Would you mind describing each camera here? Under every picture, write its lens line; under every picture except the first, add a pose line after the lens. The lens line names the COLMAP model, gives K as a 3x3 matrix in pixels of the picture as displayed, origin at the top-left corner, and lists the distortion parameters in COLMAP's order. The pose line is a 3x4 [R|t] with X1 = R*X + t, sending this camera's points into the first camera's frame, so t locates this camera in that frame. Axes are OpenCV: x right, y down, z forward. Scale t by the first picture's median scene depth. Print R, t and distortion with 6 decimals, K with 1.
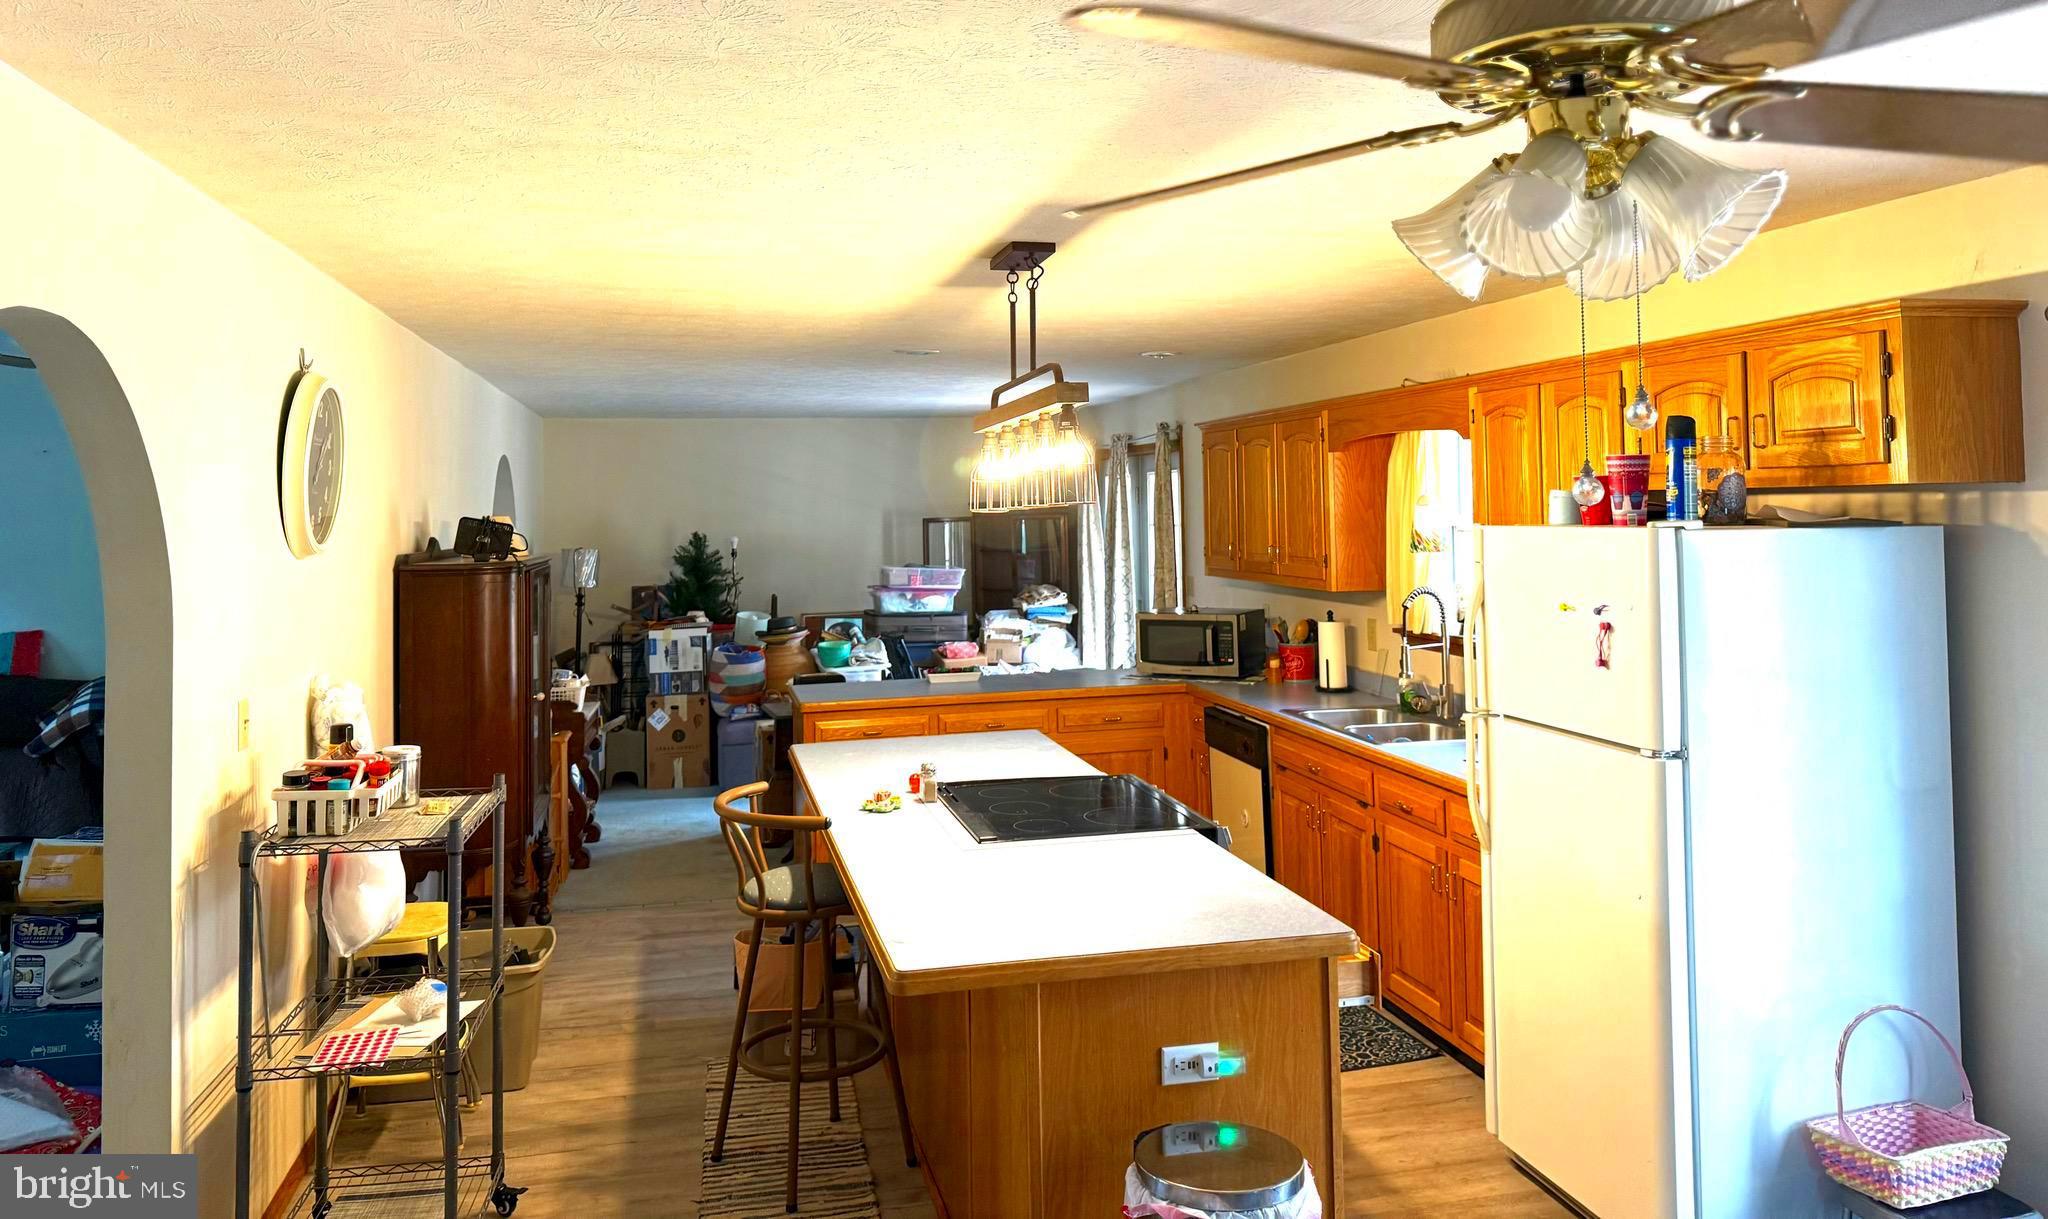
lens RADIAL K [[1469.5, 0, 1025.8], [0, 1469.5, 464.3], [0, 0, 1]] dist [-0.000096, -0.000435]
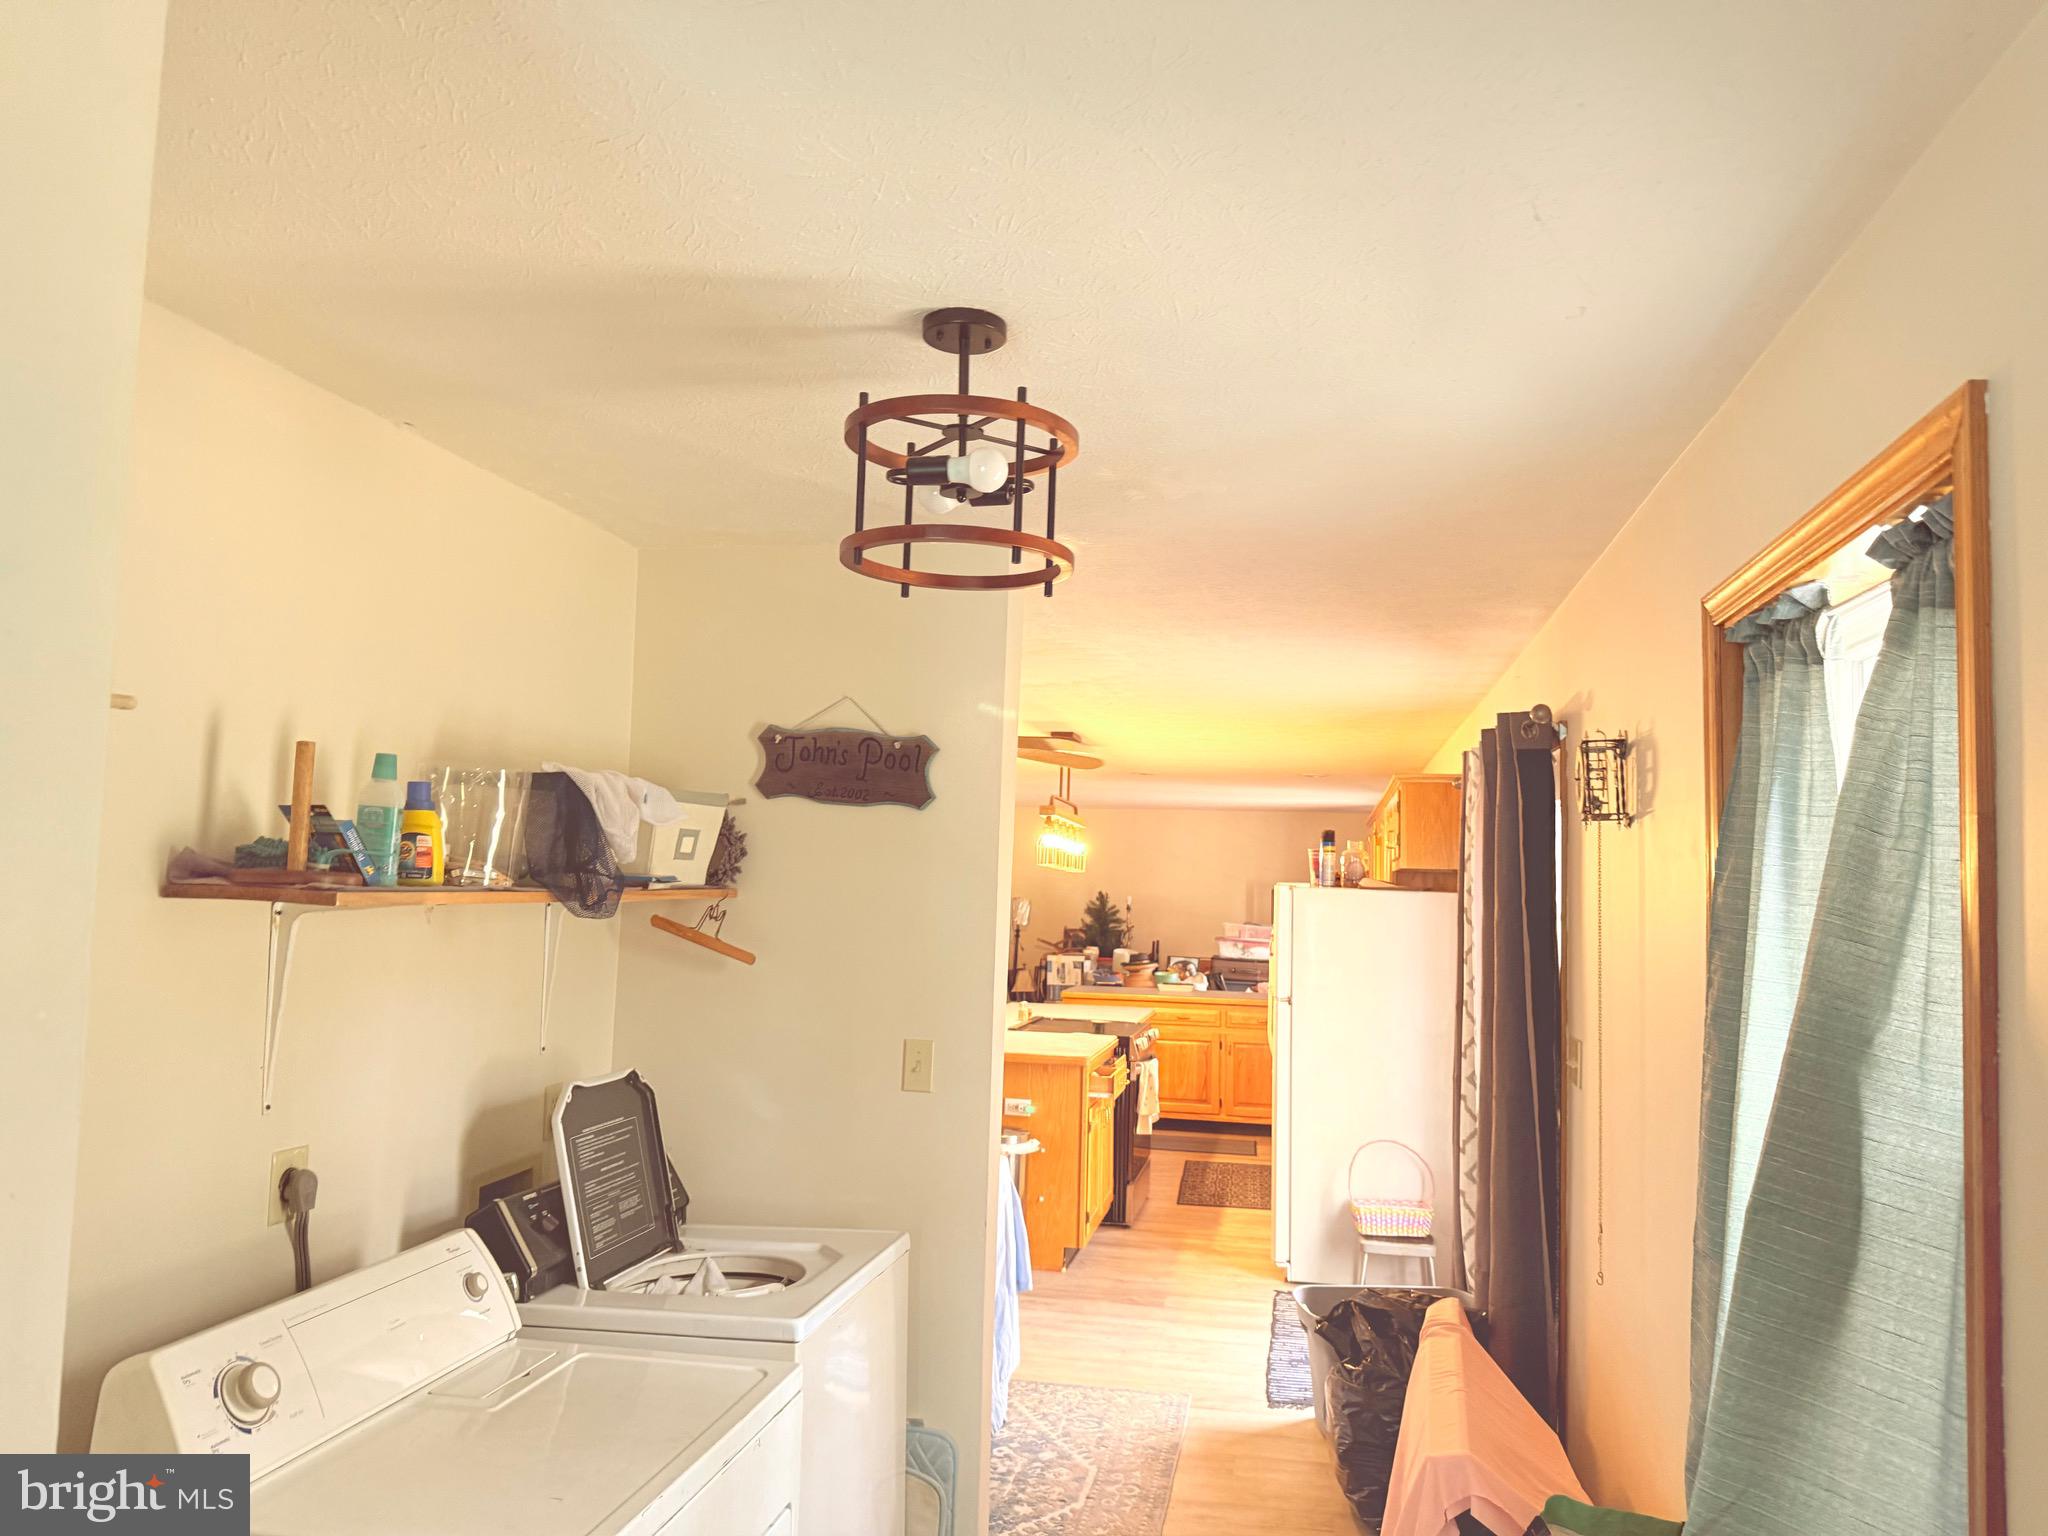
lens RADIAL K [[1447.1, 0, 1020.2], [0, 1447.1, 774.3], [0, 0, 1]] dist [0.084345, -0.124480]
pose [[0.906713, 0.012147, -0.421574, 0.310463], [-0.033369, 0.998518, -0.042998, -0.003755], [0.420427, 0.053054, 0.905774, -0.313106]]
